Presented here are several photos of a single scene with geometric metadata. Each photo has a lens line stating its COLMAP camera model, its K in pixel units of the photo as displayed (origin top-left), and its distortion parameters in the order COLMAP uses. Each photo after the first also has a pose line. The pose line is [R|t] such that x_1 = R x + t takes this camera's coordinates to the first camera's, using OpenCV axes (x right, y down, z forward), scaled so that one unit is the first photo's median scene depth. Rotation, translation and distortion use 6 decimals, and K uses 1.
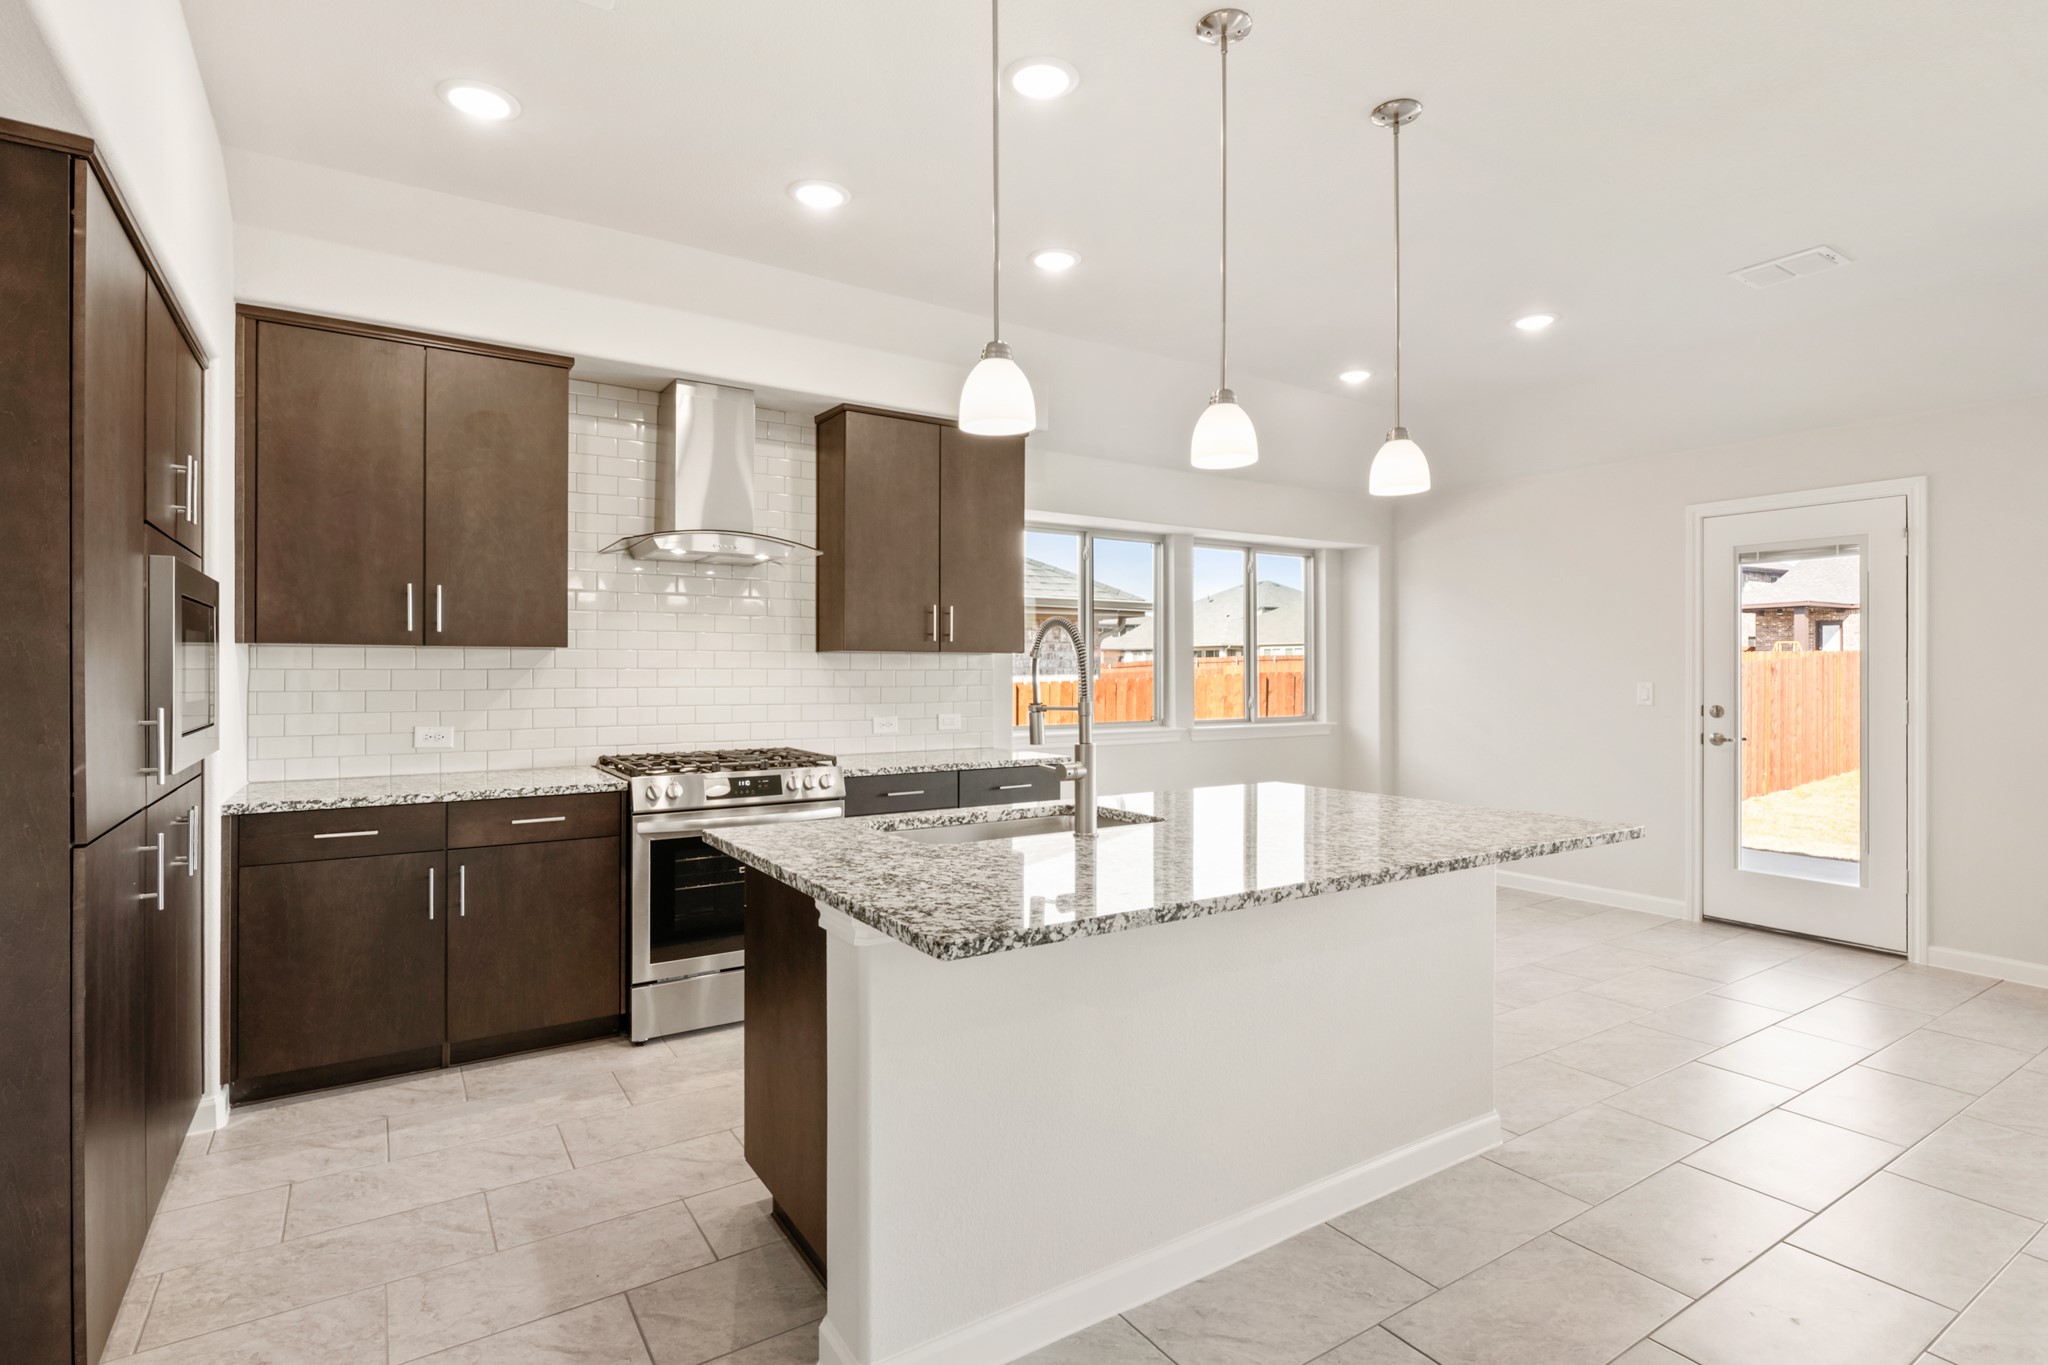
lens RADIAL K [[1006.8, 0, 1018.3], [0, 1006.8, 667.8], [0, 0, 1]] dist [-0.003300, 0.002667]
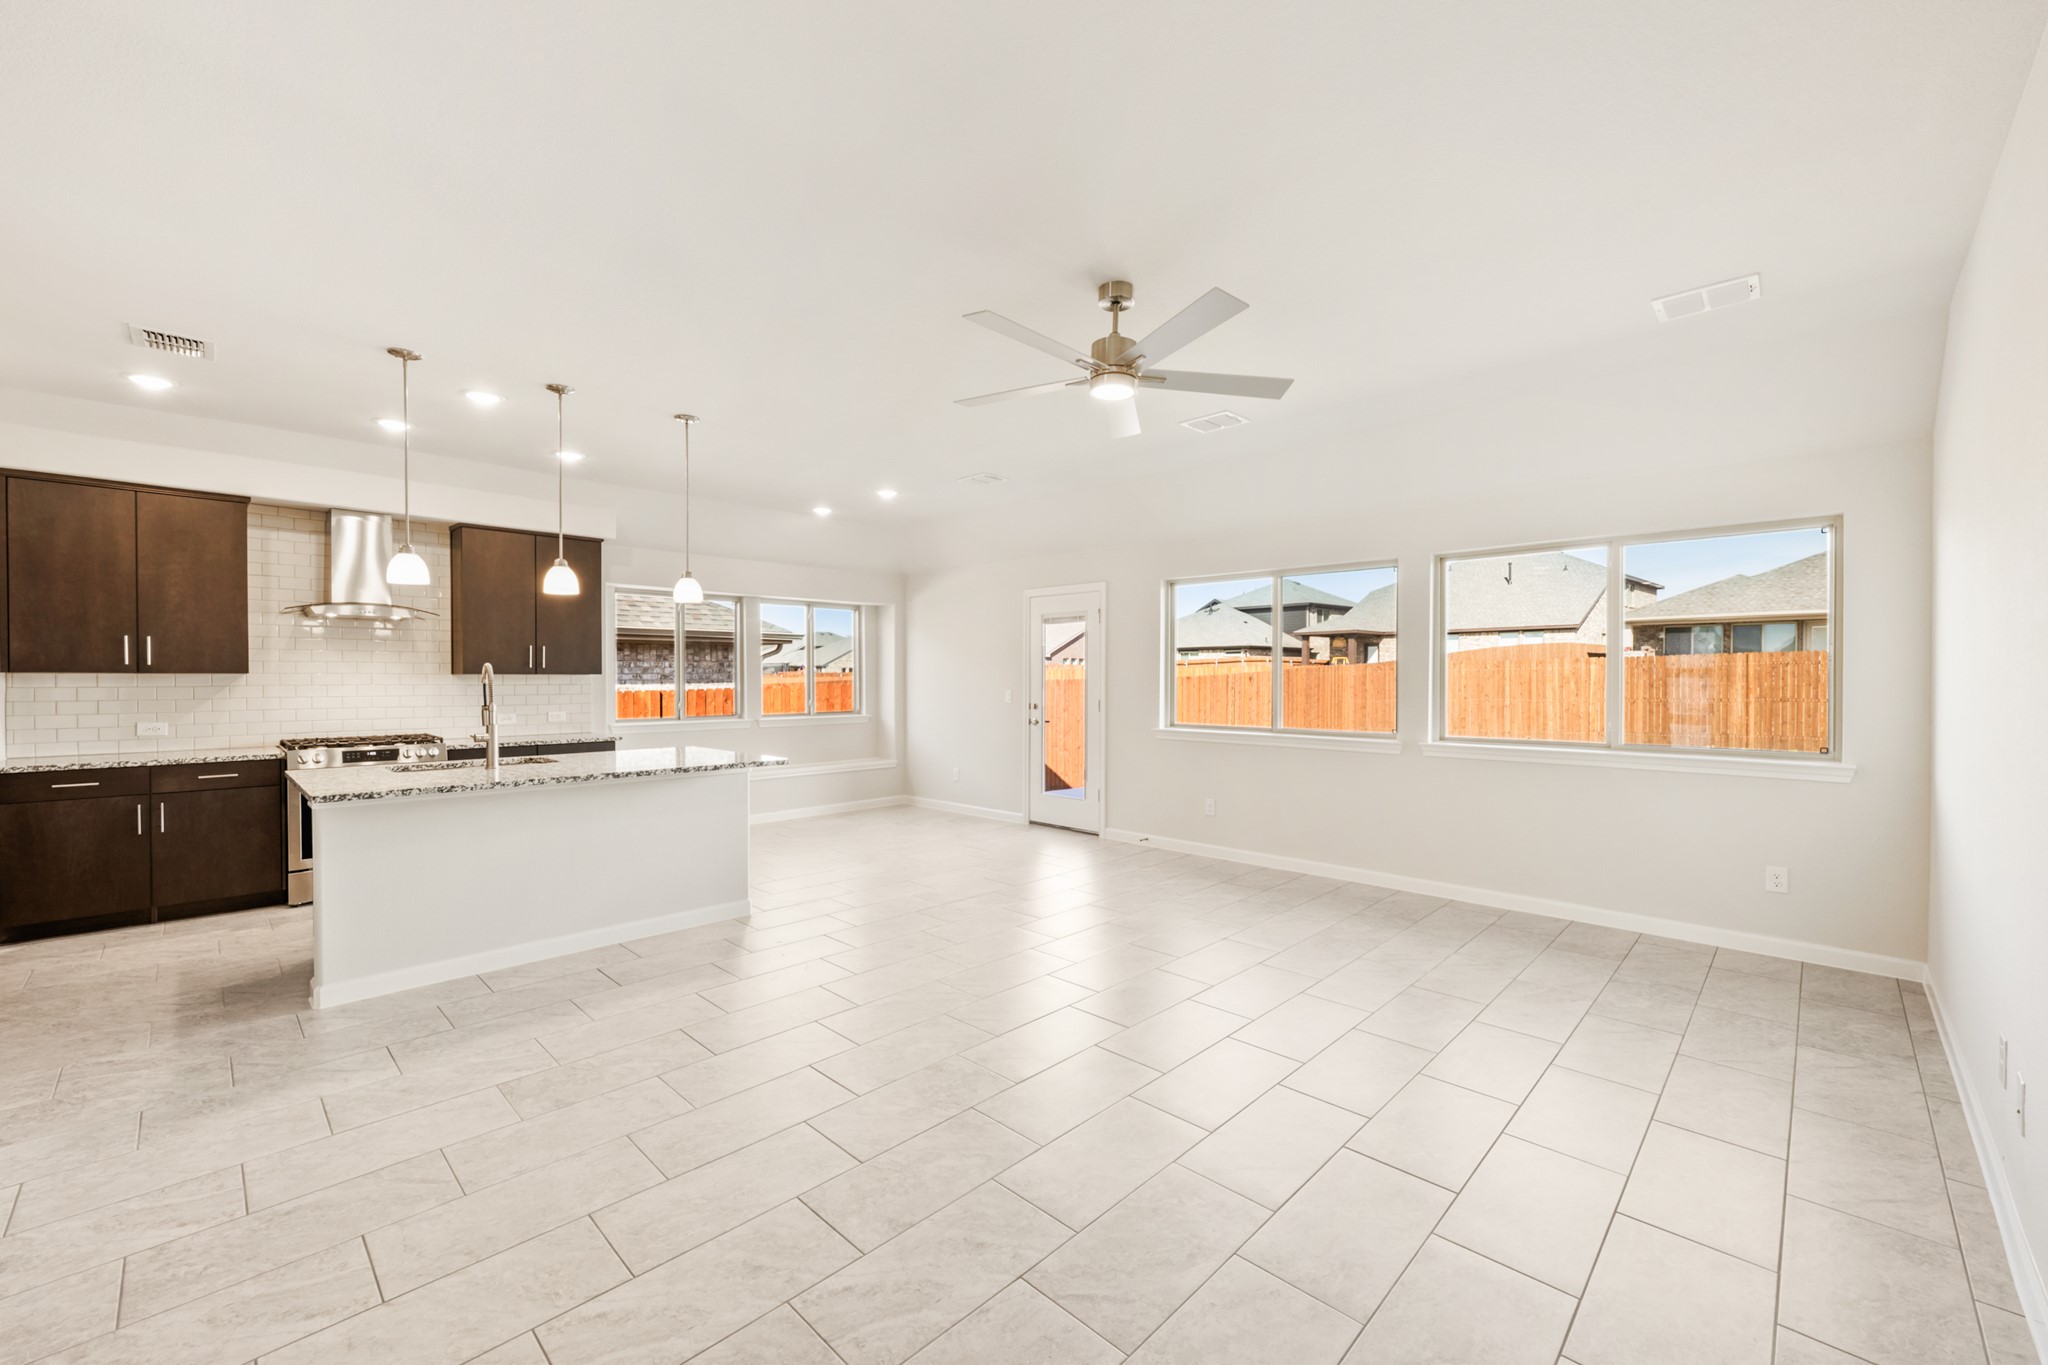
lens RADIAL K [[823.1, 0, 1023.0], [0, 823.1, 686.4], [0, 0, 1]] dist [-0.000005, -0.000324]
pose [[0.975626, -0.002563, 0.219424, 0.524707], [-0.000805, 0.999883, 0.015258, -0.021897], [-0.219438, -0.015063, 0.975510, -0.629024]]
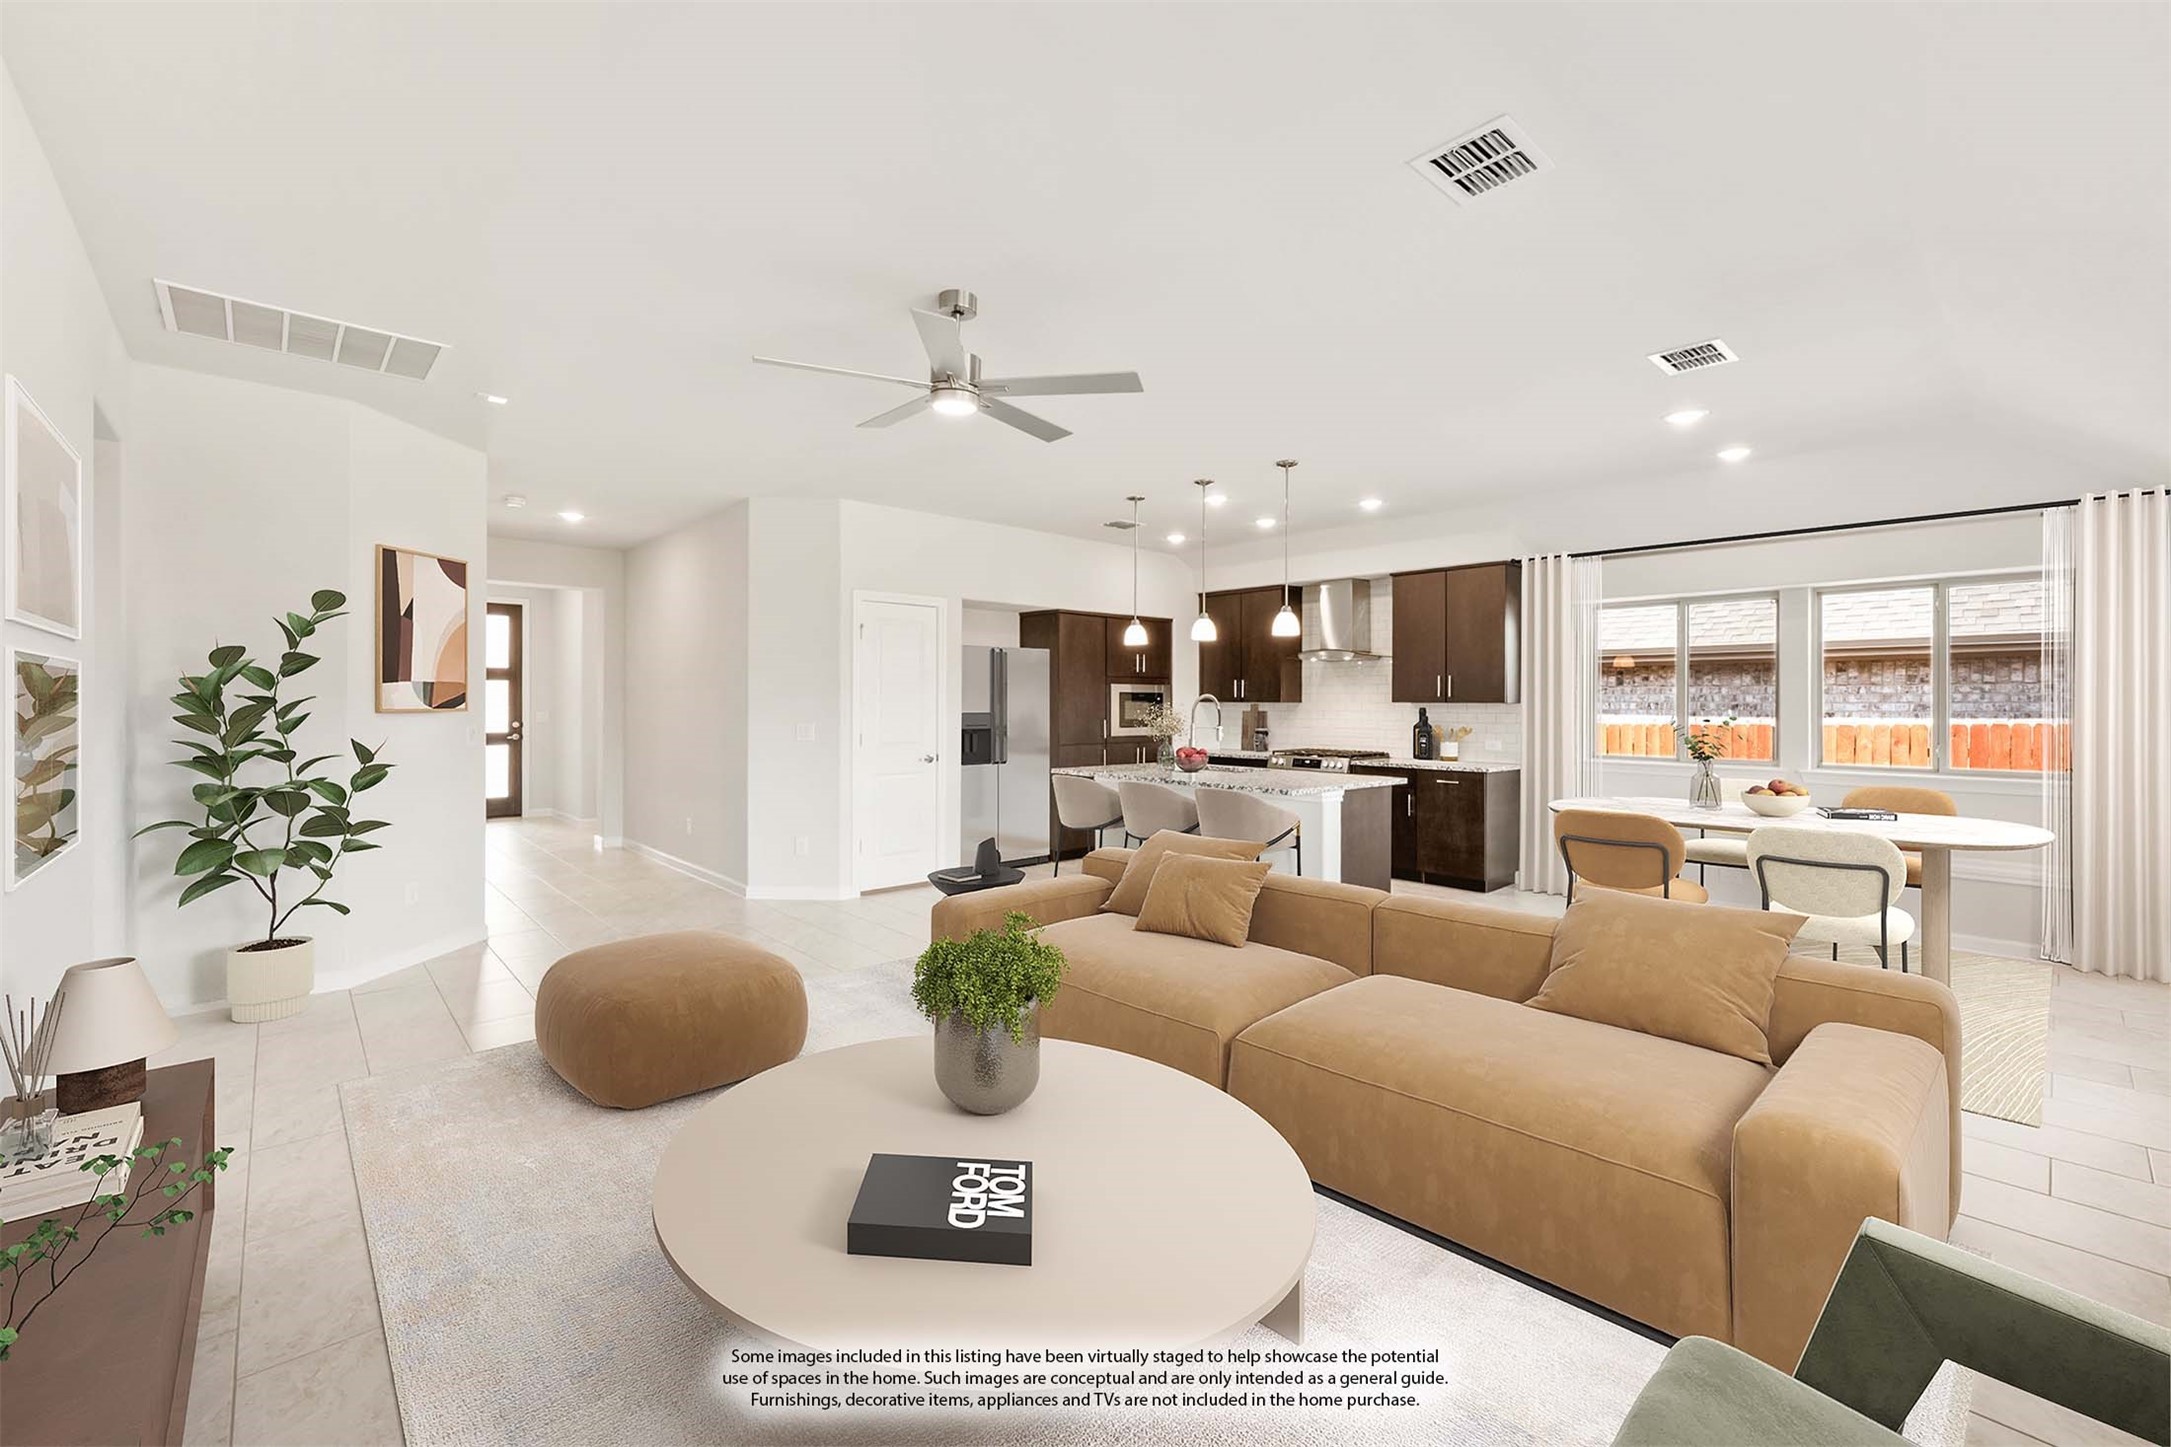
lens RADIAL K [[872.5, 0, 1095.3], [0, 872.5, 705.2], [0, 0, 1]] dist [-0.000005, -0.000324]
pose [[0.182443, 0.000710, -0.983216, 1.688955], [-0.001091, 0.999999, 0.000520, -0.014657], [0.983216, 0.000978, 0.182444, 0.170907]]
